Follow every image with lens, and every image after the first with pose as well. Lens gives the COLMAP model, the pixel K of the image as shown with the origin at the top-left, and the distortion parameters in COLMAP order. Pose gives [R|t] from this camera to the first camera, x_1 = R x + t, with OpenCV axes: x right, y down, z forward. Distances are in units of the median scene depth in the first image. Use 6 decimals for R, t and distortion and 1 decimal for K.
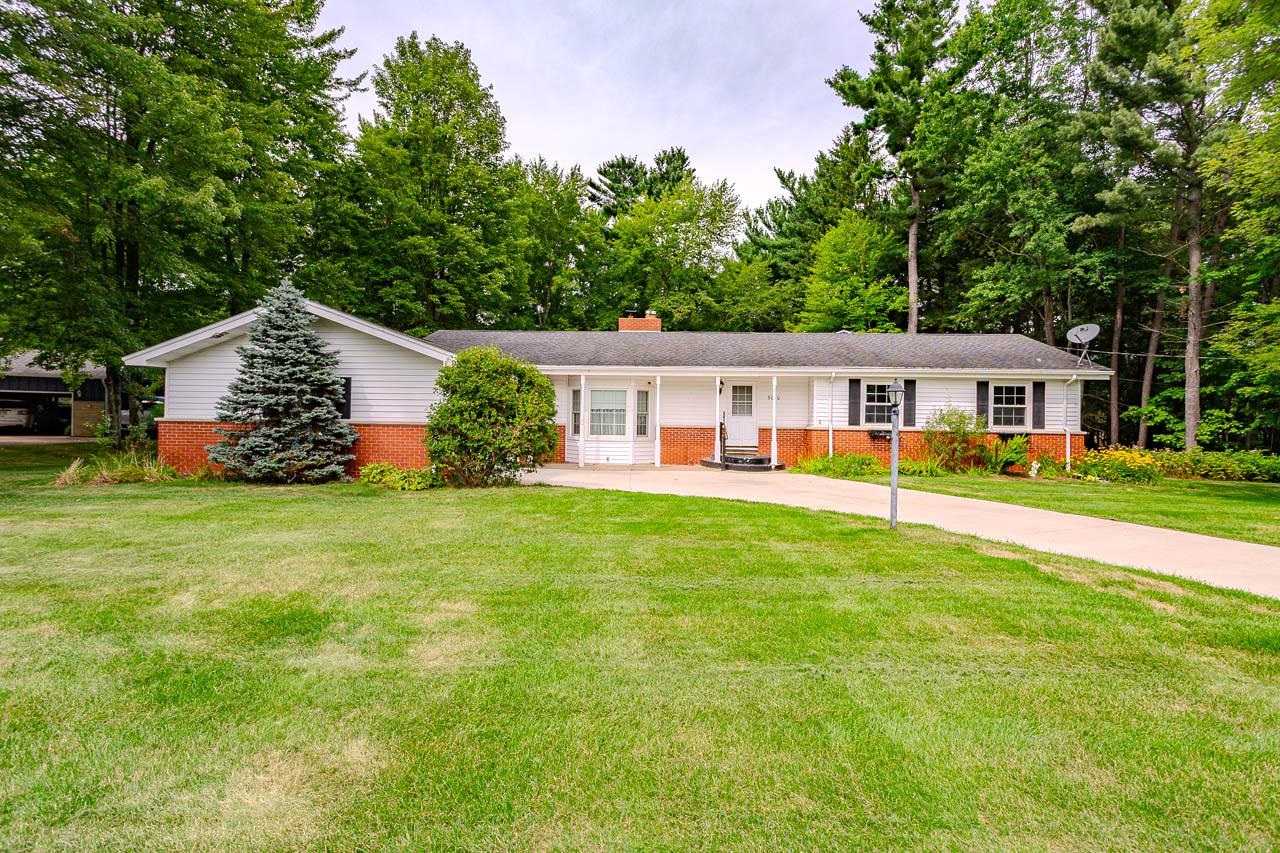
lens RADIAL K [[616.9, 0, 639.7], [0, 616.9, 424.5], [0, 0, 1]] dist [-0.033980, 0.018272]
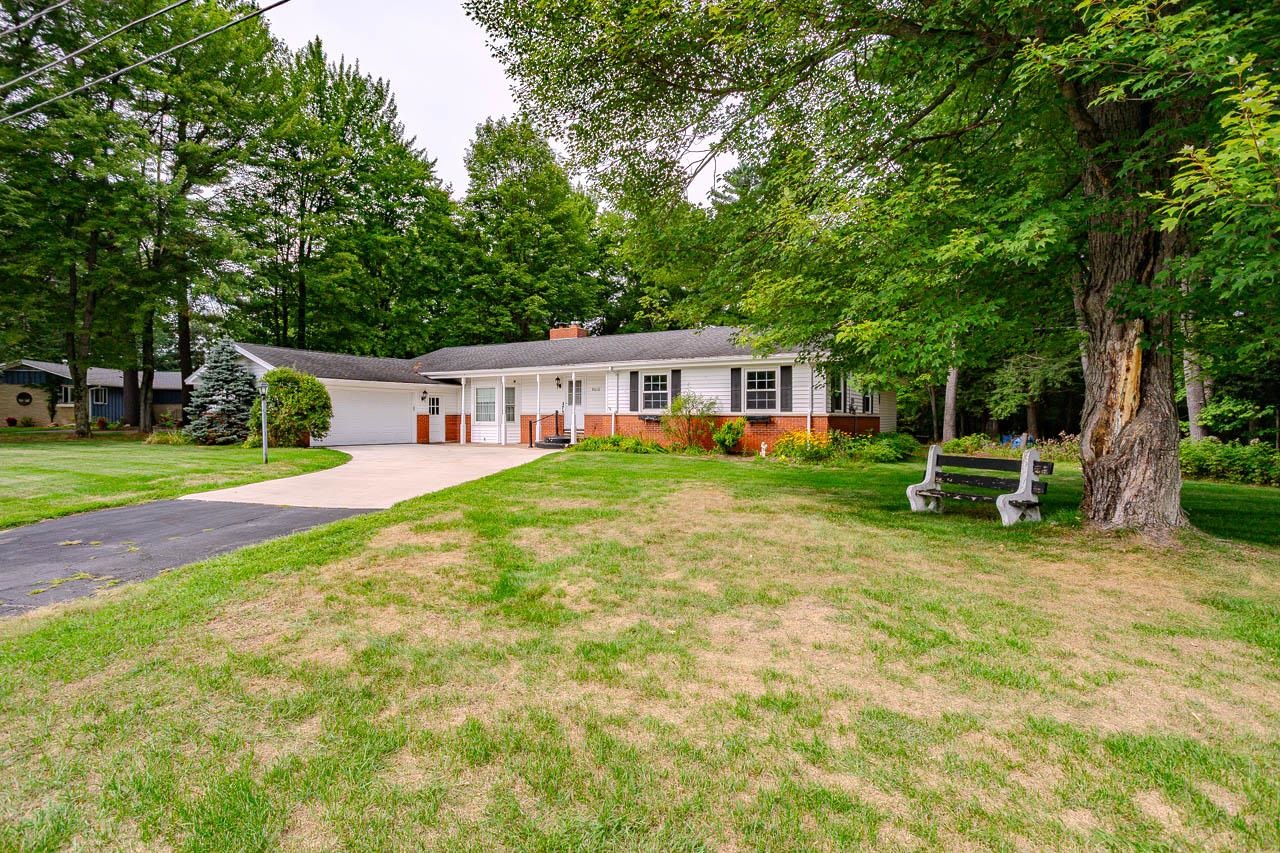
lens RADIAL K [[616.9, 0, 633.2], [0, 616.9, 427.3], [0, 0, 1]] dist [-0.033980, 0.018272]
pose [[0.877629, -0.002735, -0.479333, 0.912031], [0.010431, 0.999856, 0.013393, 0.016736], [0.479227, -0.016754, 0.877531, -0.035045]]
